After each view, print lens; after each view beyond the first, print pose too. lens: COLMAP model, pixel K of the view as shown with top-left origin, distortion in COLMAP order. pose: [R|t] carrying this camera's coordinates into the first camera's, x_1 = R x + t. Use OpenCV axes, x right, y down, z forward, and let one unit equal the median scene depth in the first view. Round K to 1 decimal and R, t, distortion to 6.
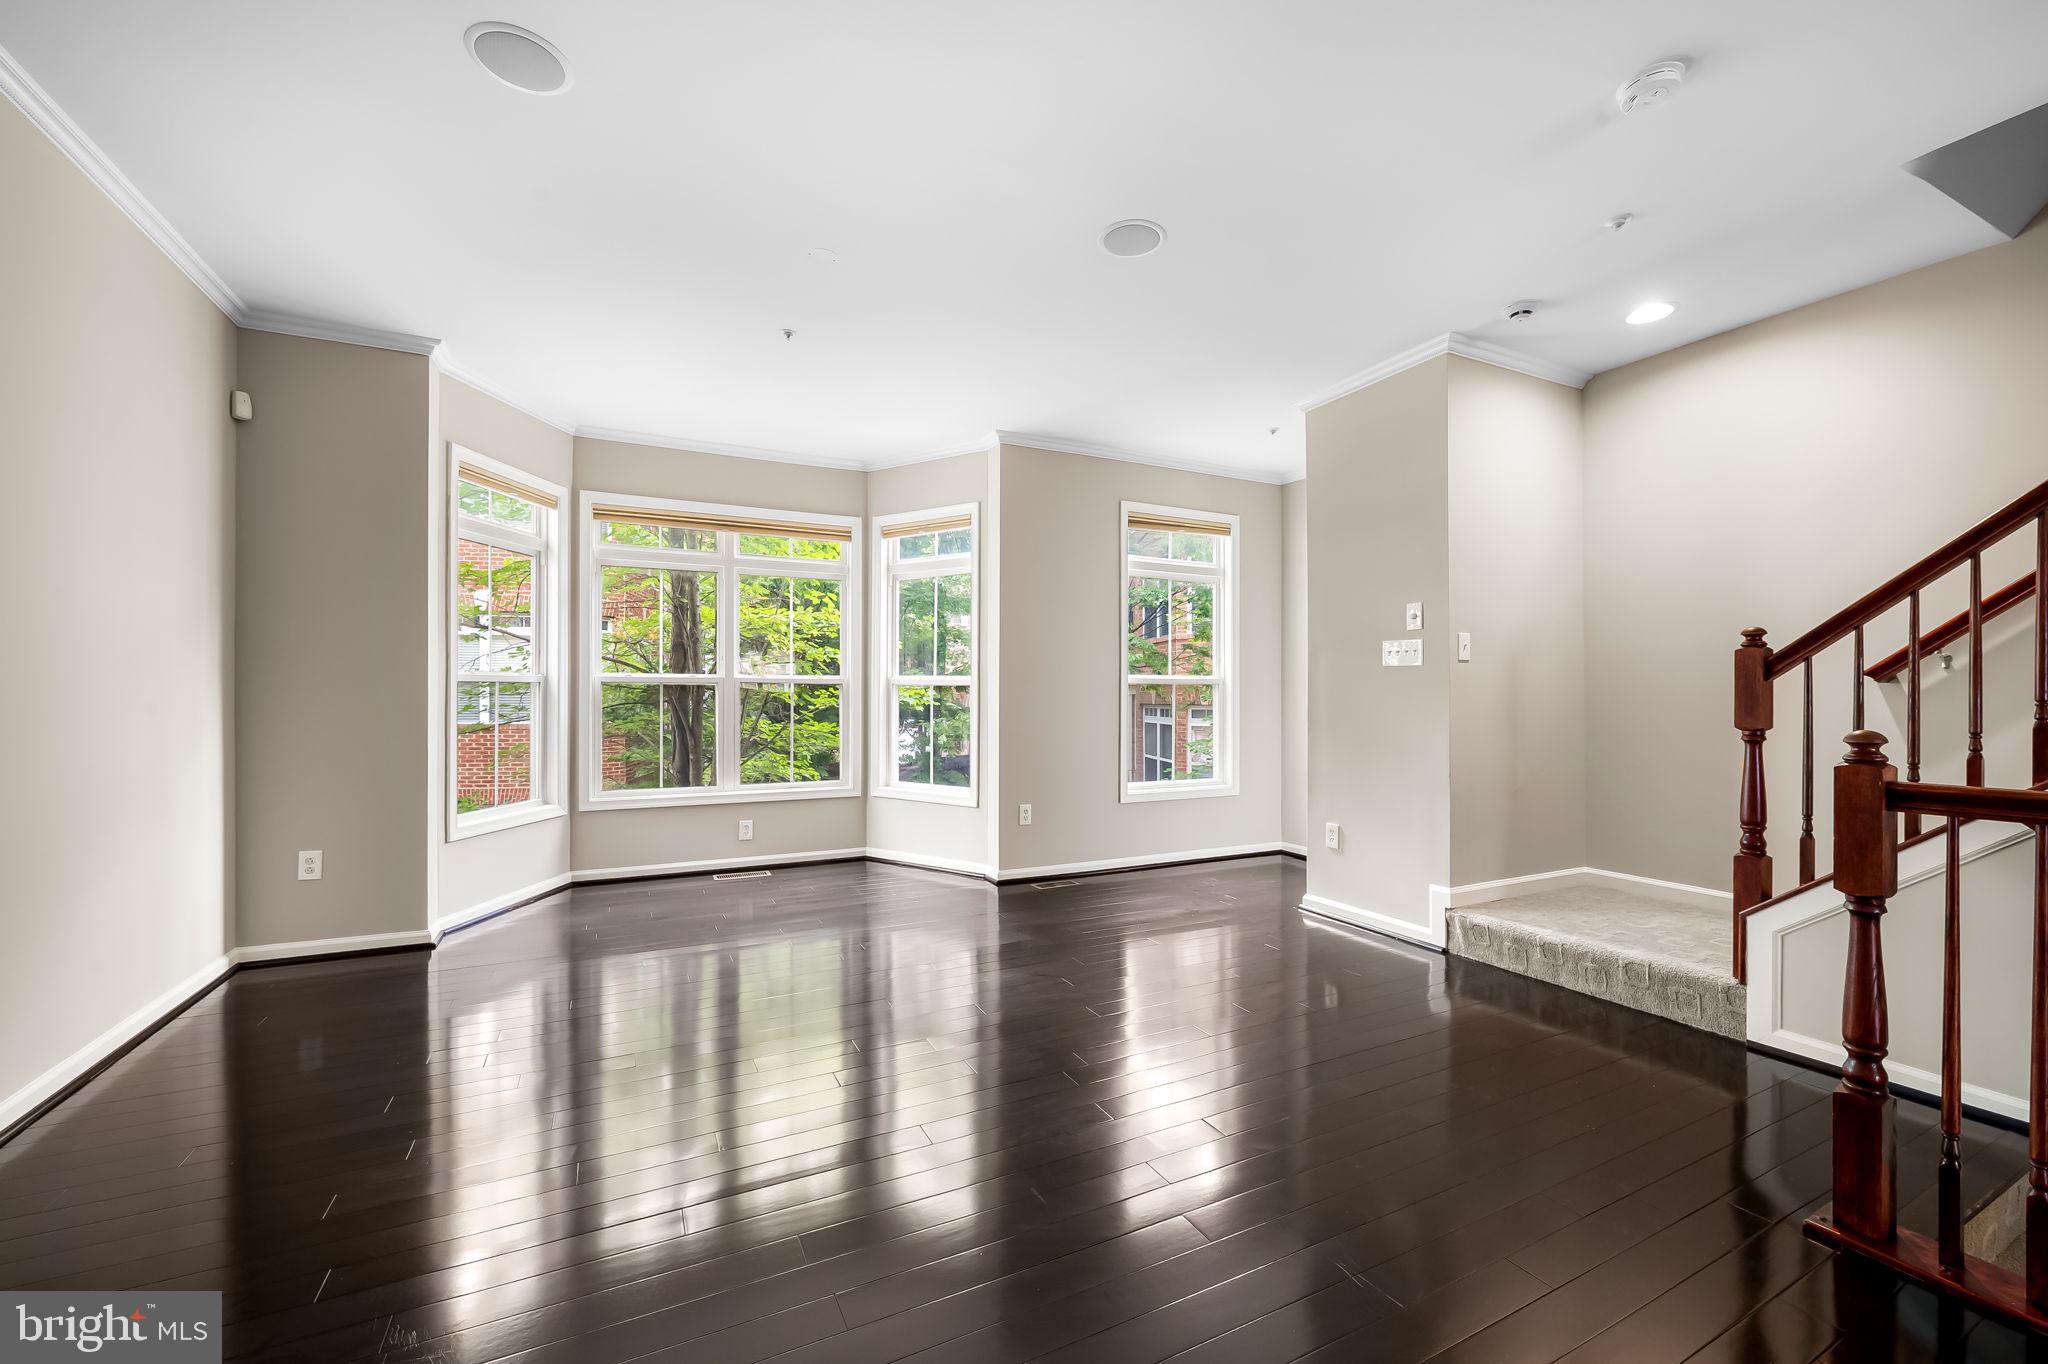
lens RADIAL K [[814.2, 0, 1025.8], [0, 814.2, 683.4], [0, 0, 1]] dist [-0.005431, -0.000592]
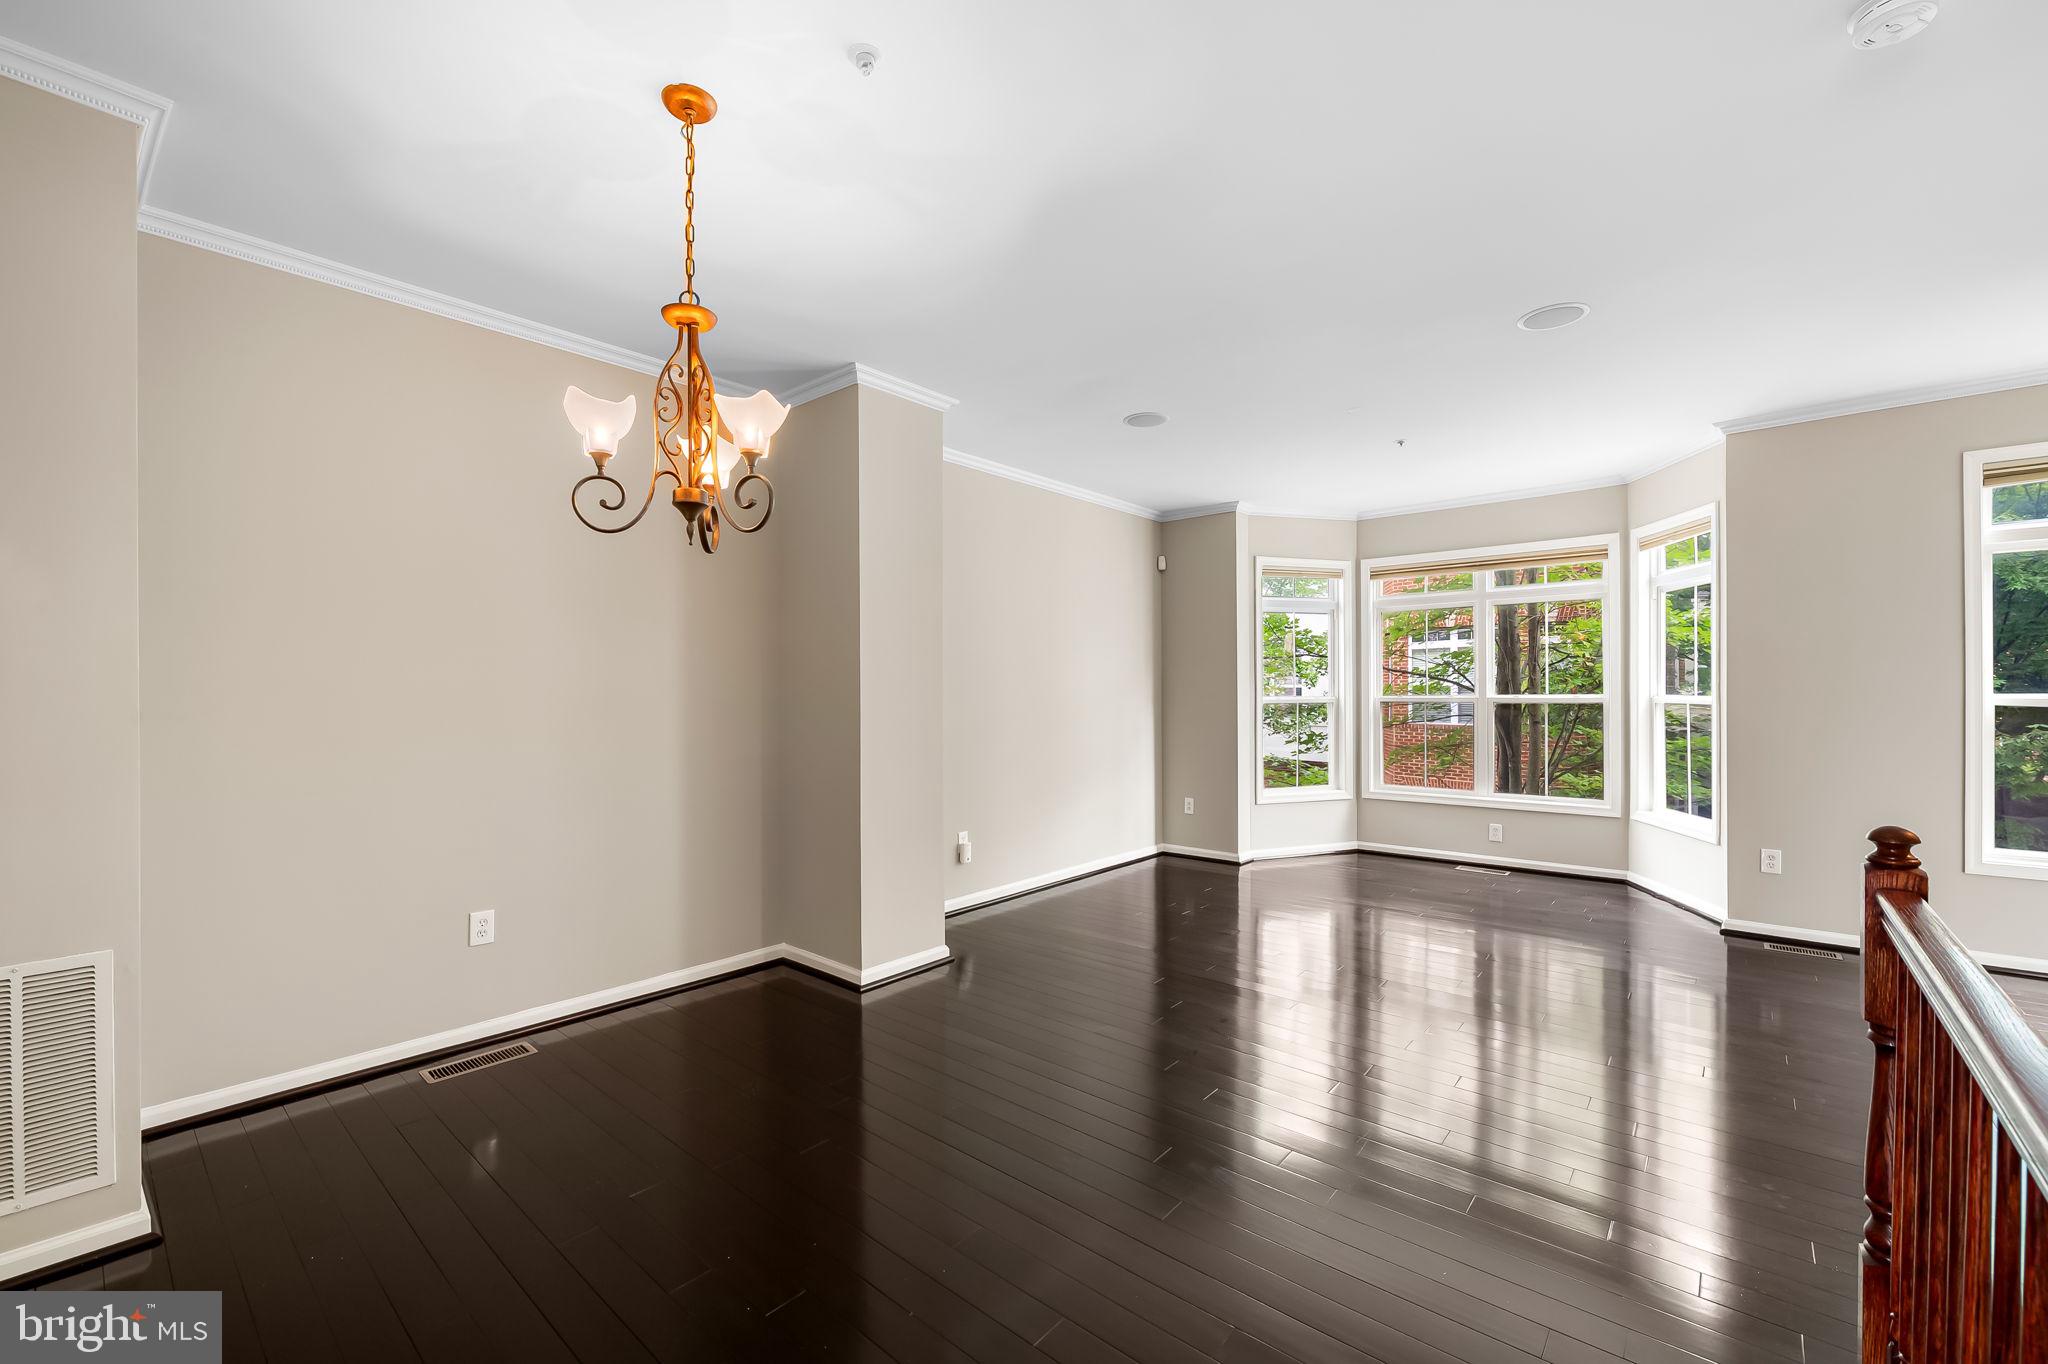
lens RADIAL K [[838.0, 0, 1021.5], [0, 838.0, 691.5], [0, 0, 1]] dist [-0.005384, -0.000867]
pose [[0.383490, -0.004009, -0.923536, 0.514187], [0.019635, 0.999800, 0.003813, -0.035723], [0.923336, -0.019596, 0.383492, -0.056562]]
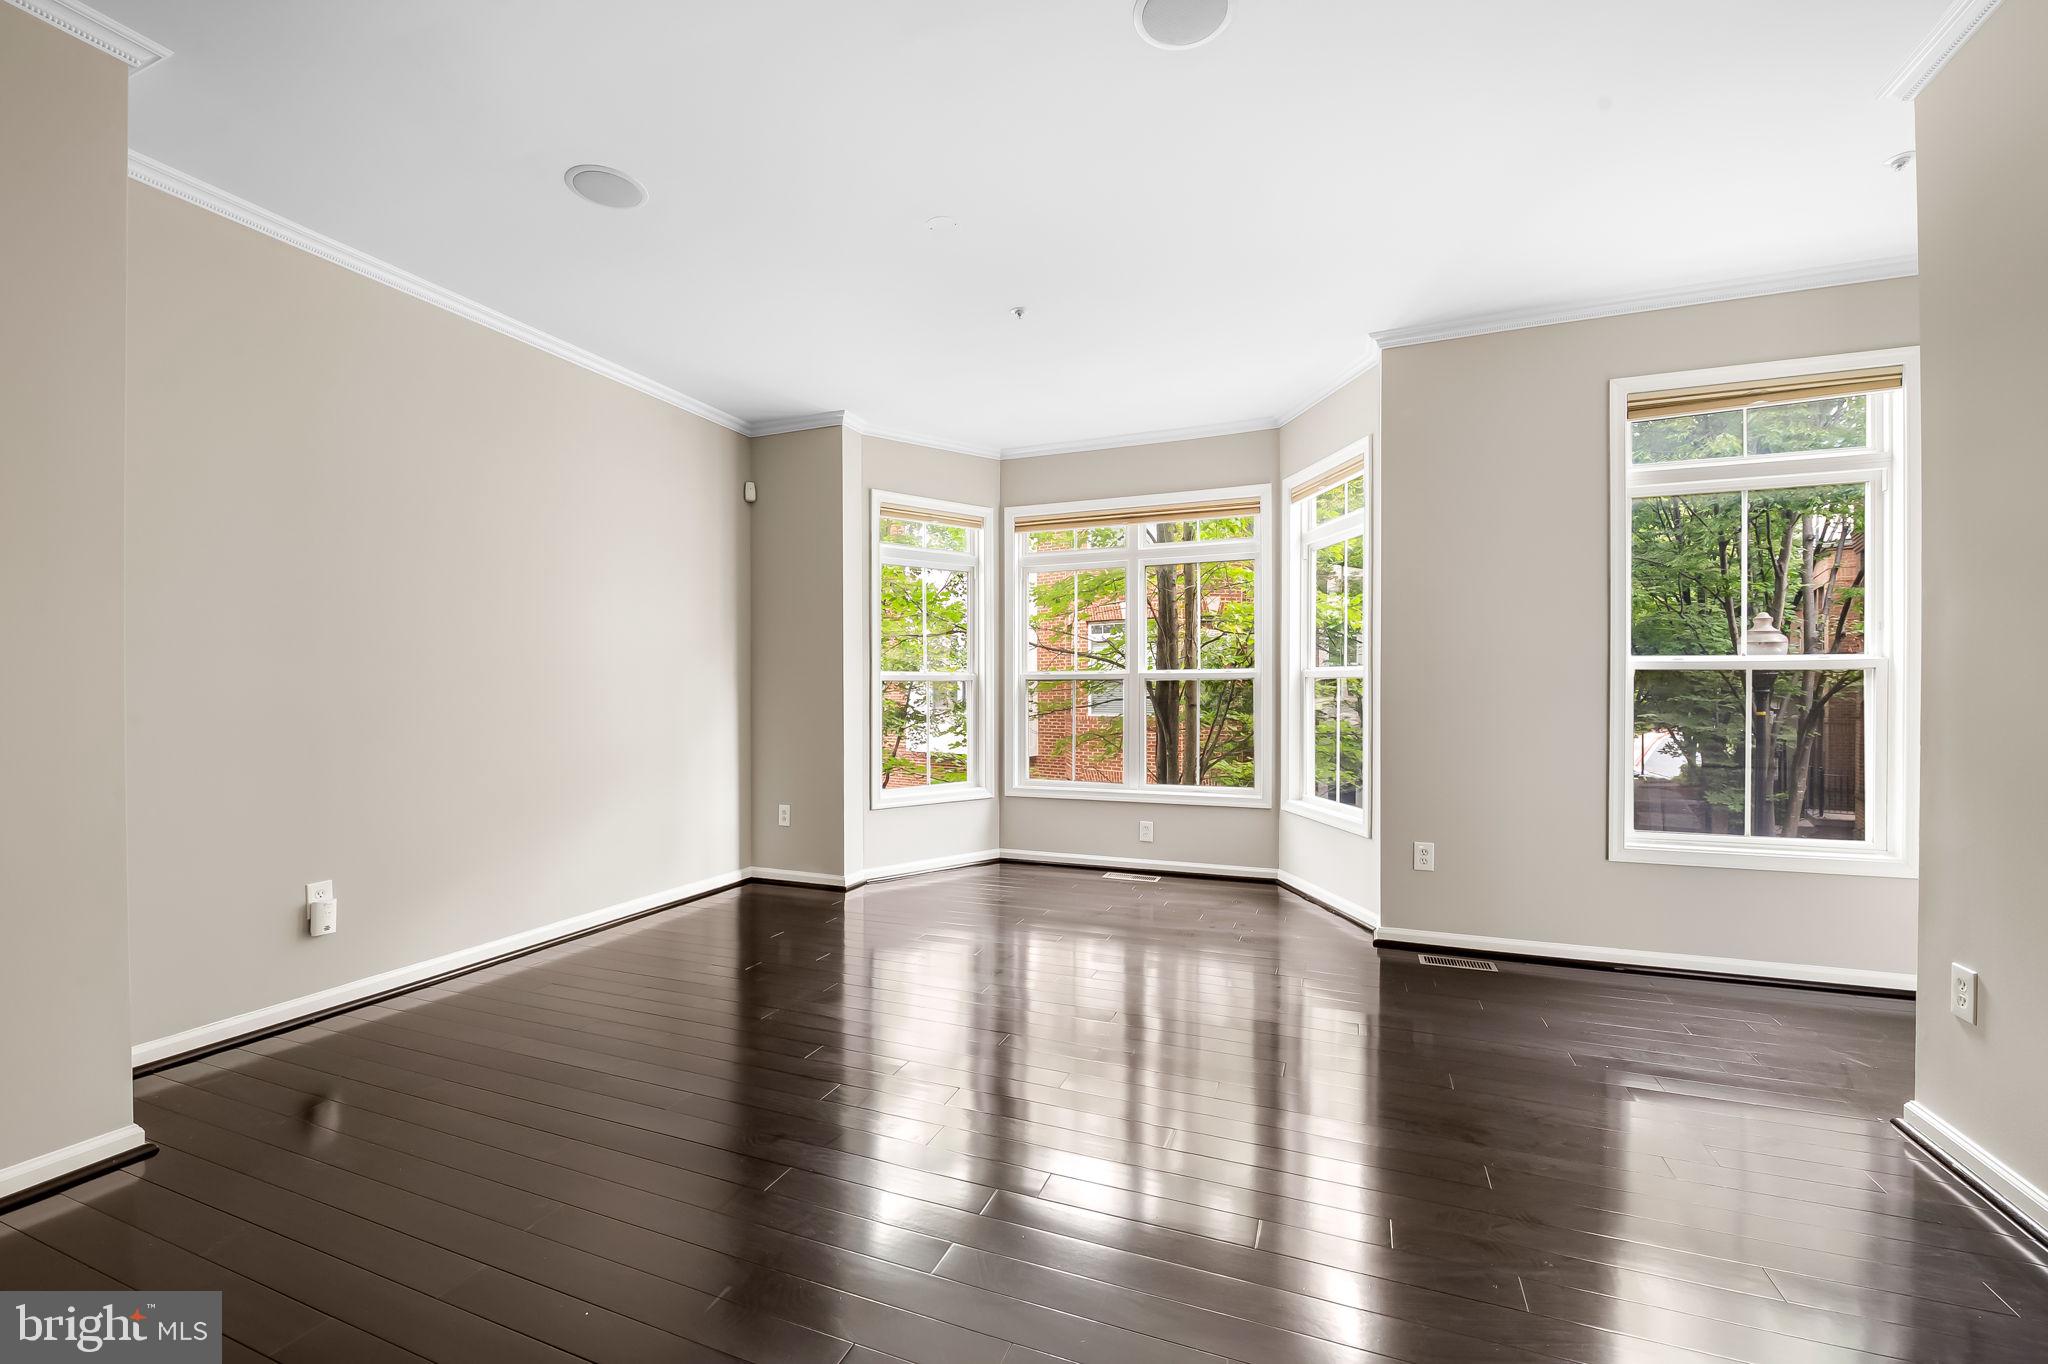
lens RADIAL K [[838.0, 0, 1021.5], [0, 838.0, 691.5], [0, 0, 1]] dist [-0.005384, -0.000867]
pose [[0.666315, -0.002004, -0.745667, 0.320005], [0.013860, 0.999857, 0.009697, 0.003128], [0.745541, -0.016796, 0.666248, 0.247369]]
